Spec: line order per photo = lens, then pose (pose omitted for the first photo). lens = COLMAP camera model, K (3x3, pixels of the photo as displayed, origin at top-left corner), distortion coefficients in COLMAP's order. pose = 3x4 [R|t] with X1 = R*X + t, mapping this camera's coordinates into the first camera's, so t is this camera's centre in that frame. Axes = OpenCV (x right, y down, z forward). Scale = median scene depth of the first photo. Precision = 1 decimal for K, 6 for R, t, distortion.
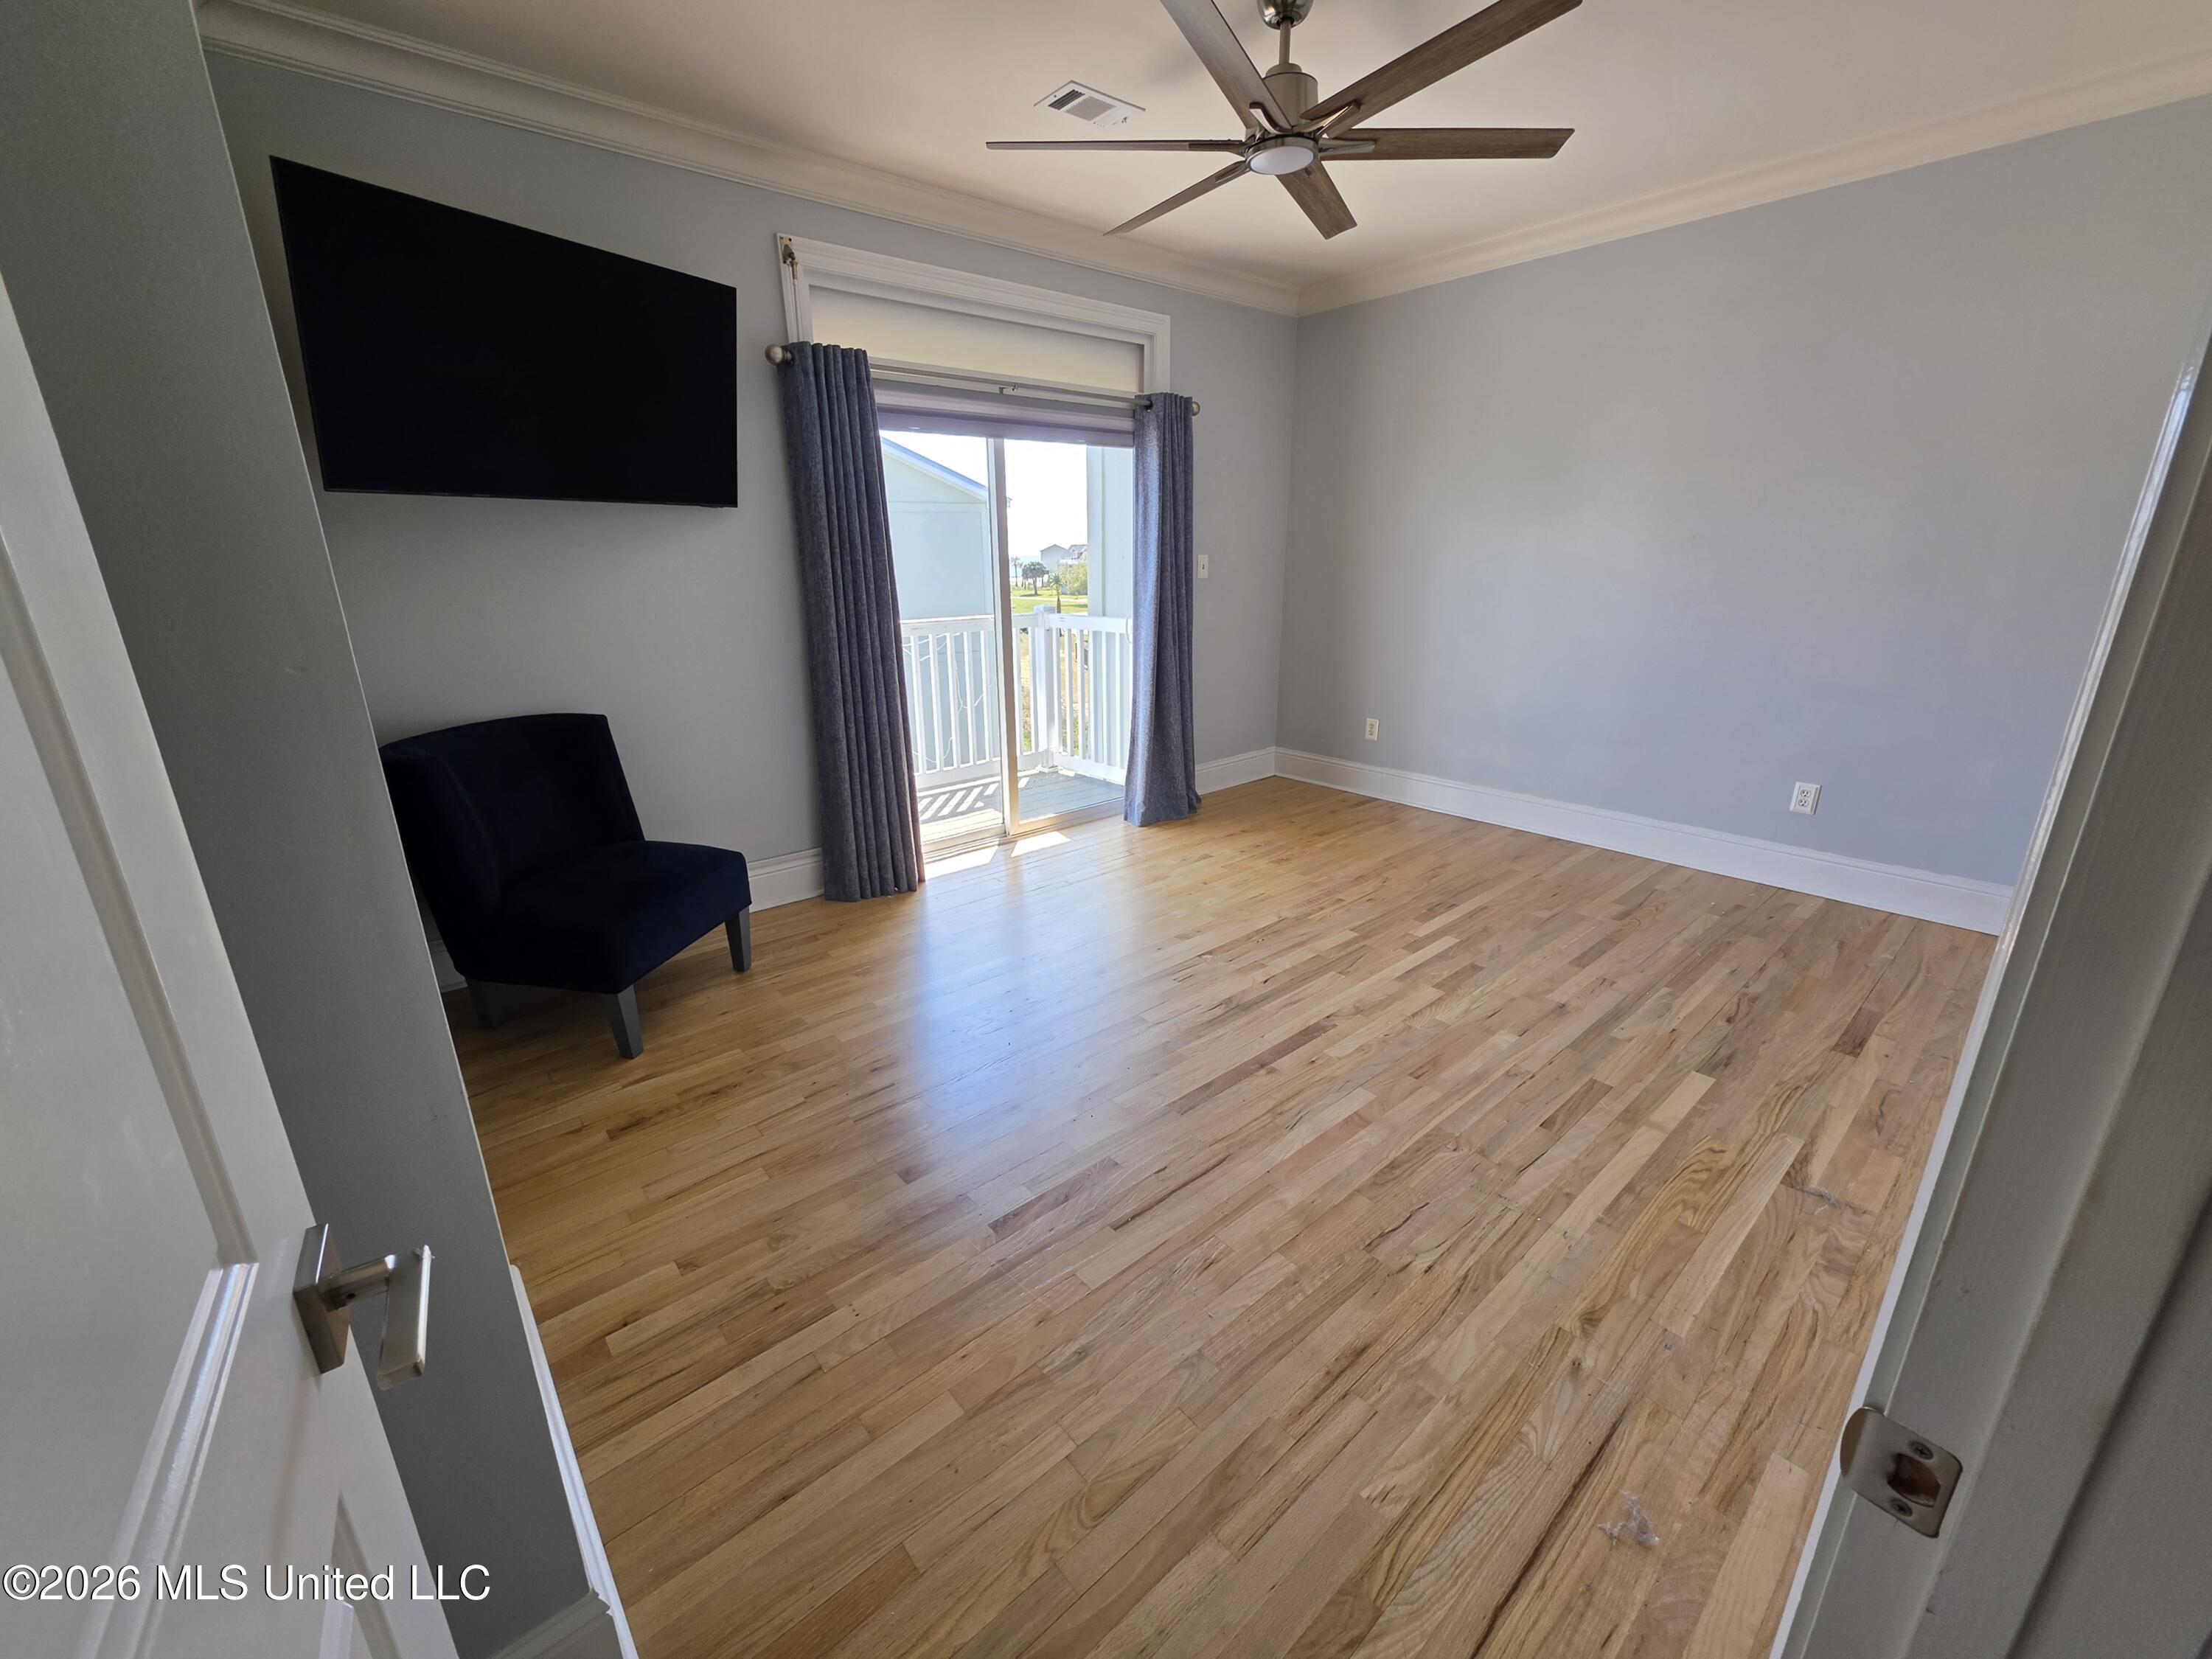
lens RADIAL K [[889.6, 0, 1109.6], [0, 889.6, 831.2], [0, 0, 1]] dist [0.000817, 0.000134]
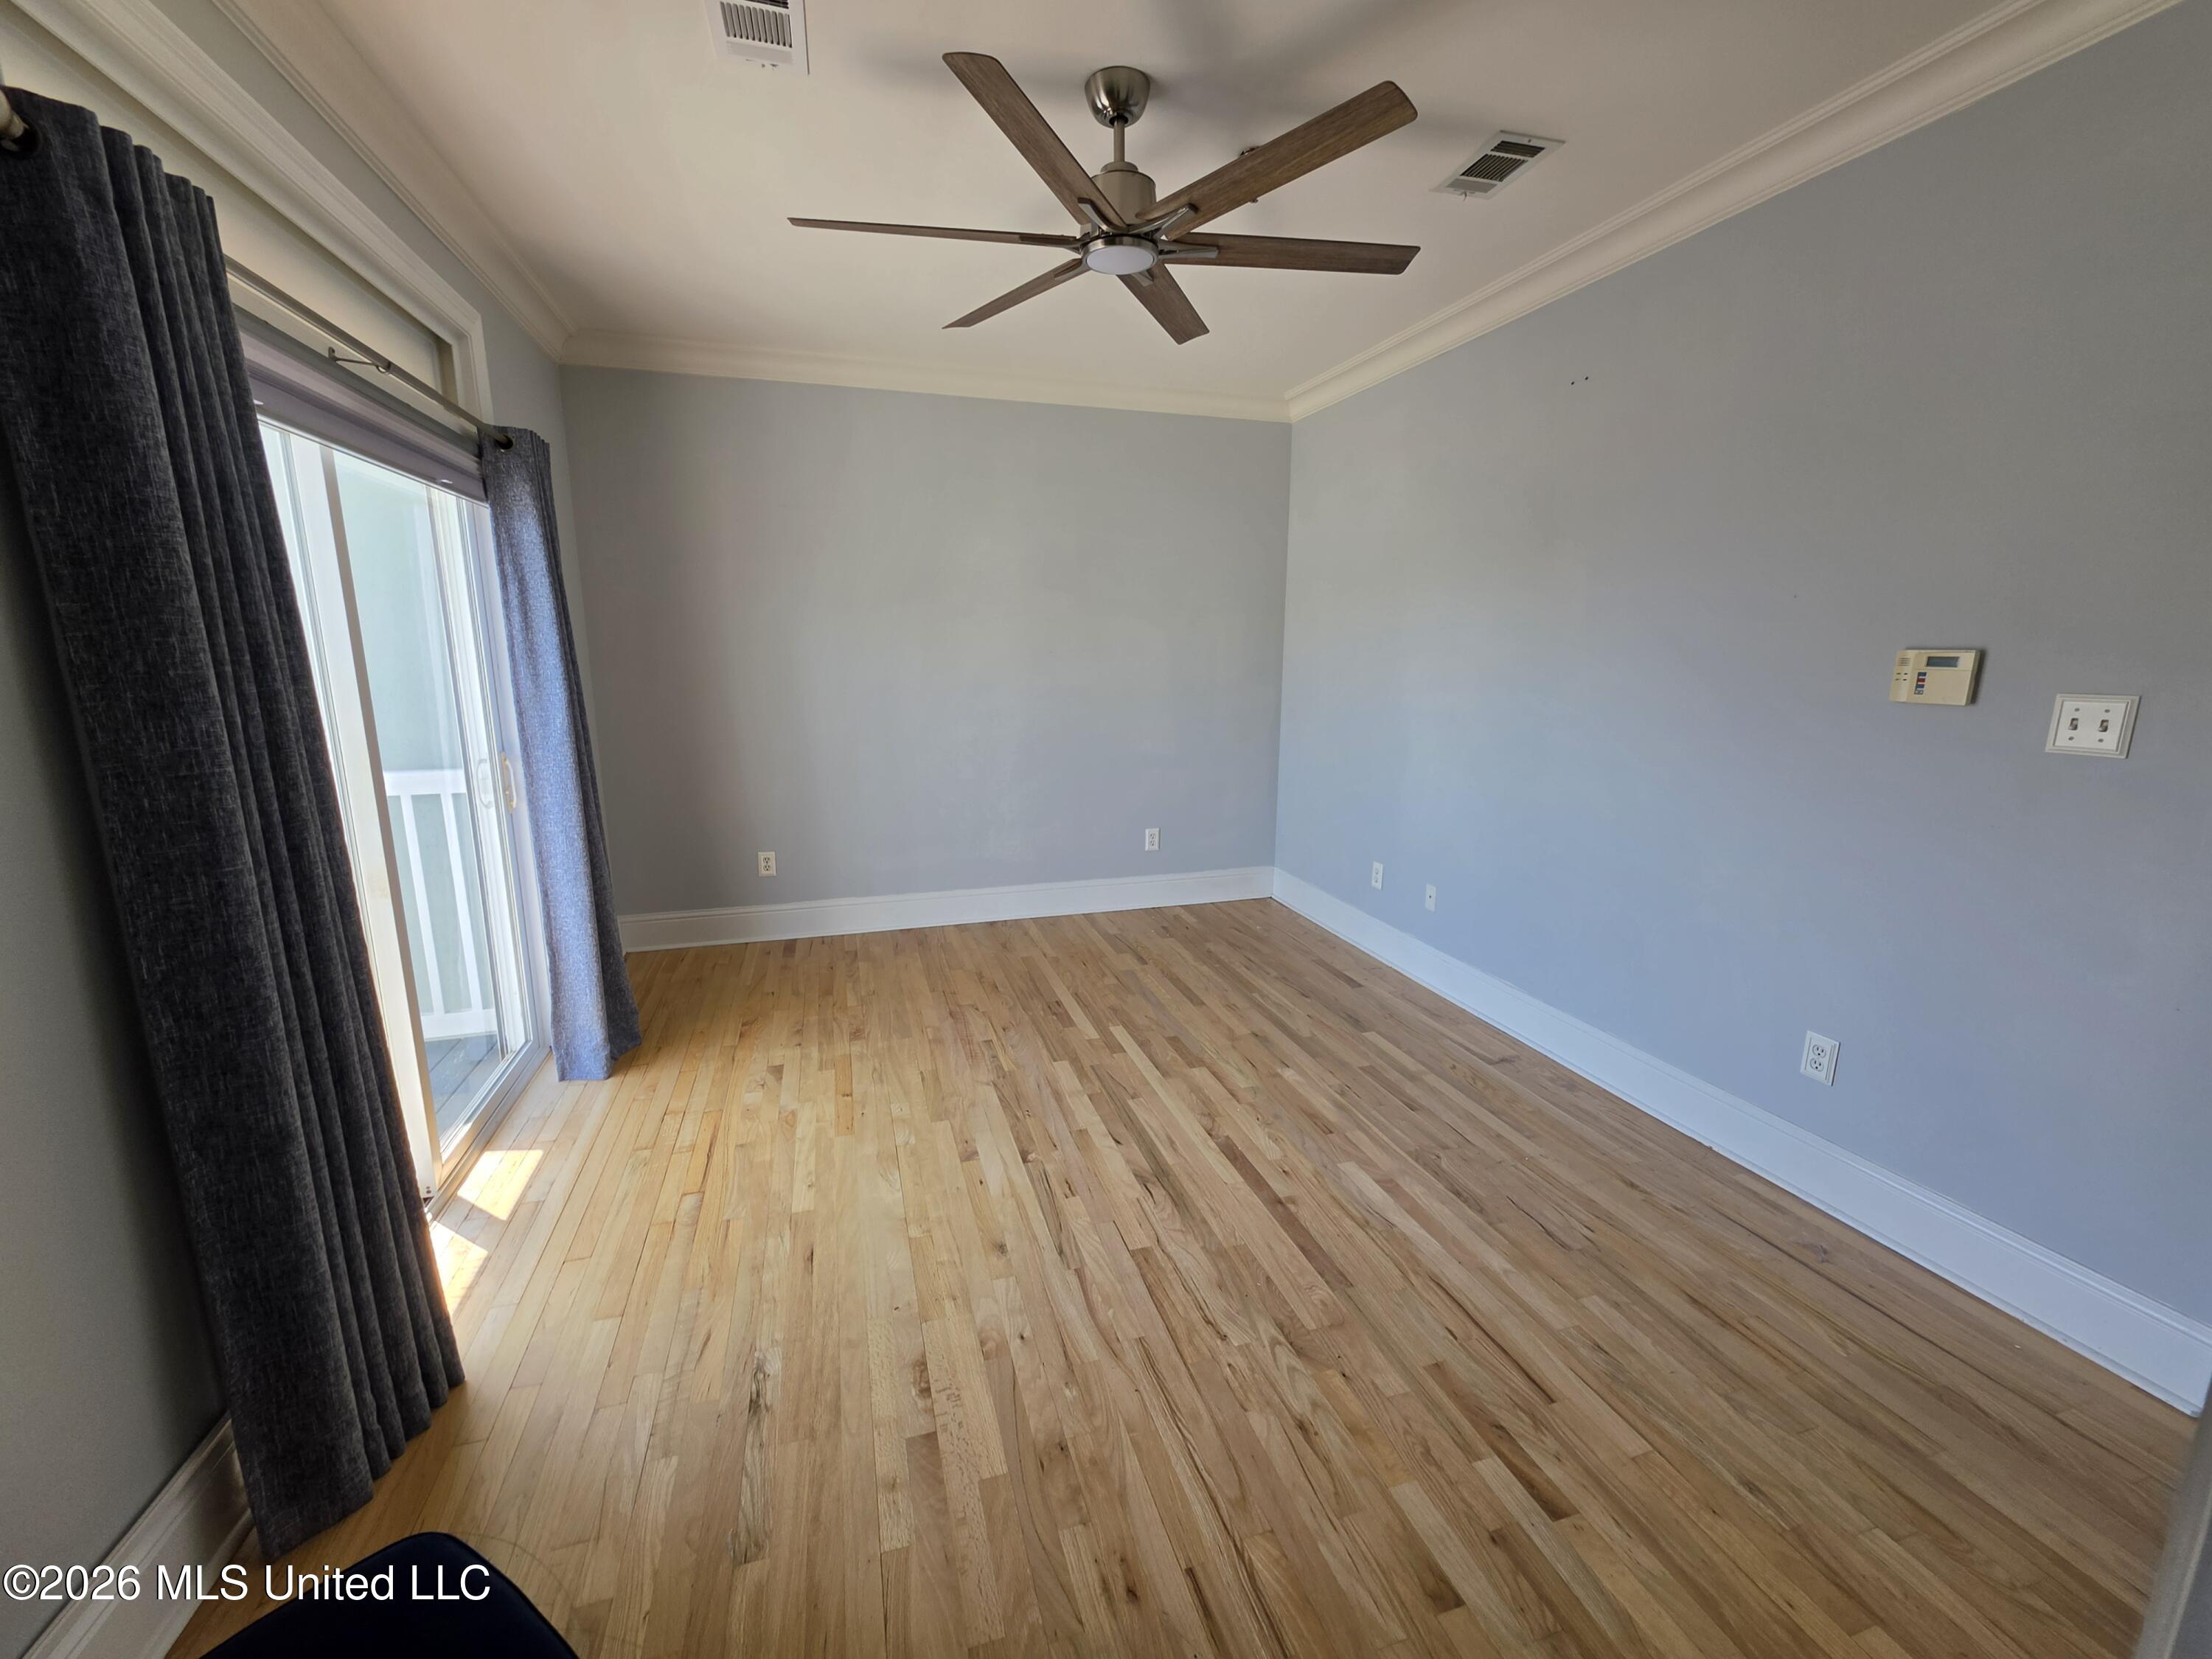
lens RADIAL K [[889.6, 0, 1112.3], [0, 889.6, 828.8], [0, 0, 1]] dist [0.000817, 0.000134]
pose [[0.398953, -0.169042, 0.901255, -0.526391], [0.268398, 0.961343, 0.061502, -0.171308], [-0.876812, 0.217359, 0.428902, 0.517307]]
